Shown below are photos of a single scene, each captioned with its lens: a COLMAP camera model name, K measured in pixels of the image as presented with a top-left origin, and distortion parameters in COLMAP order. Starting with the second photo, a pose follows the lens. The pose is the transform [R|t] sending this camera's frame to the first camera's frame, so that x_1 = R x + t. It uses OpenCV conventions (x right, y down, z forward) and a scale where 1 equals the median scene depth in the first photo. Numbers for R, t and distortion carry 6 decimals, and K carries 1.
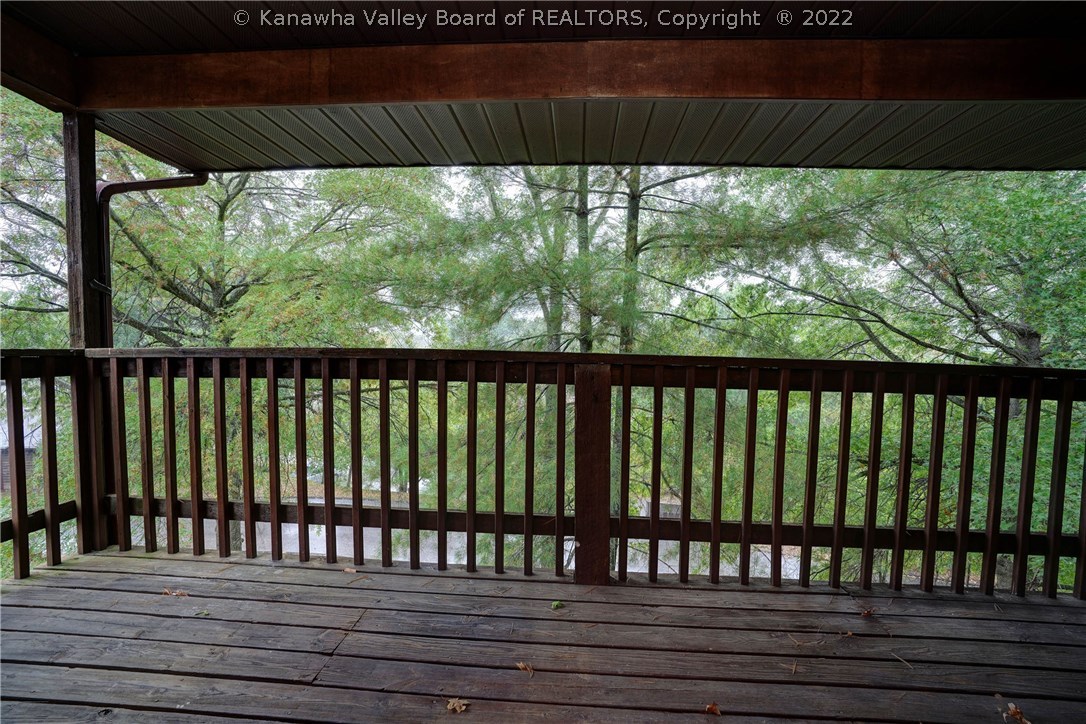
lens RADIAL K [[494.5, 0, 548.9], [0, 494.5, 361.1], [0, 0, 1]] dist [-0.075906, 0.025119]
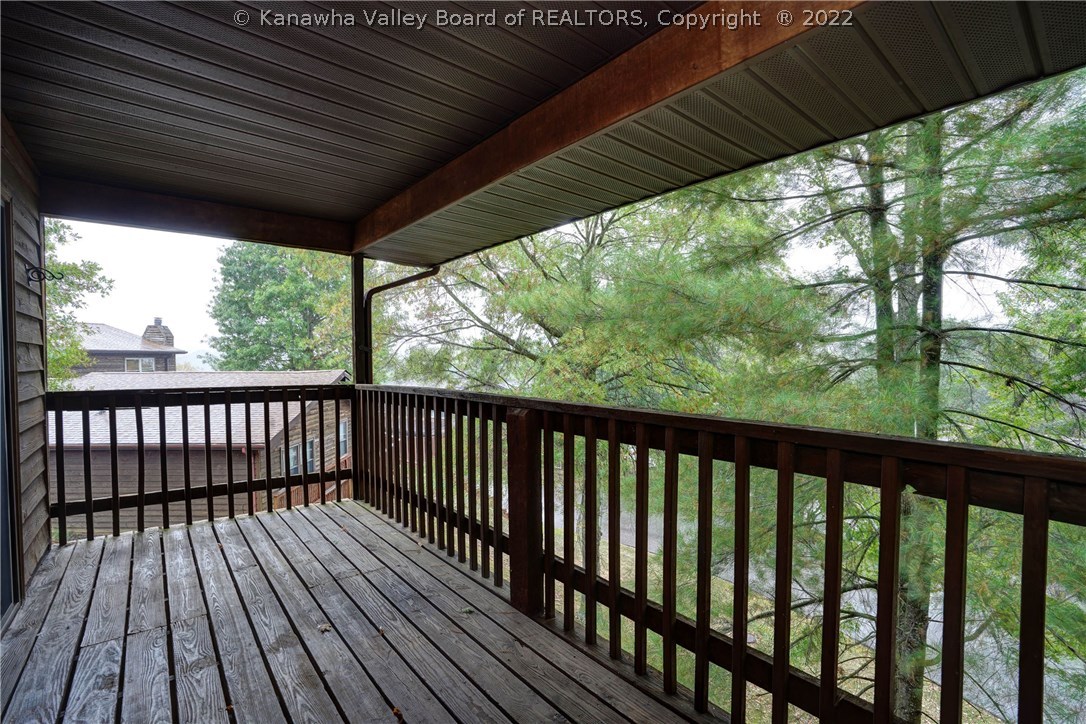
lens RADIAL K [[494.5, 0, 548.9], [0, 494.5, 361.1], [0, 0, 1]] dist [-0.075906, 0.025119]
pose [[0.682498, -0.021413, -0.730574, 0.904300], [-0.000471, 0.999558, -0.029737, -0.063588], [0.730888, 0.020639, 0.682186, 0.279303]]
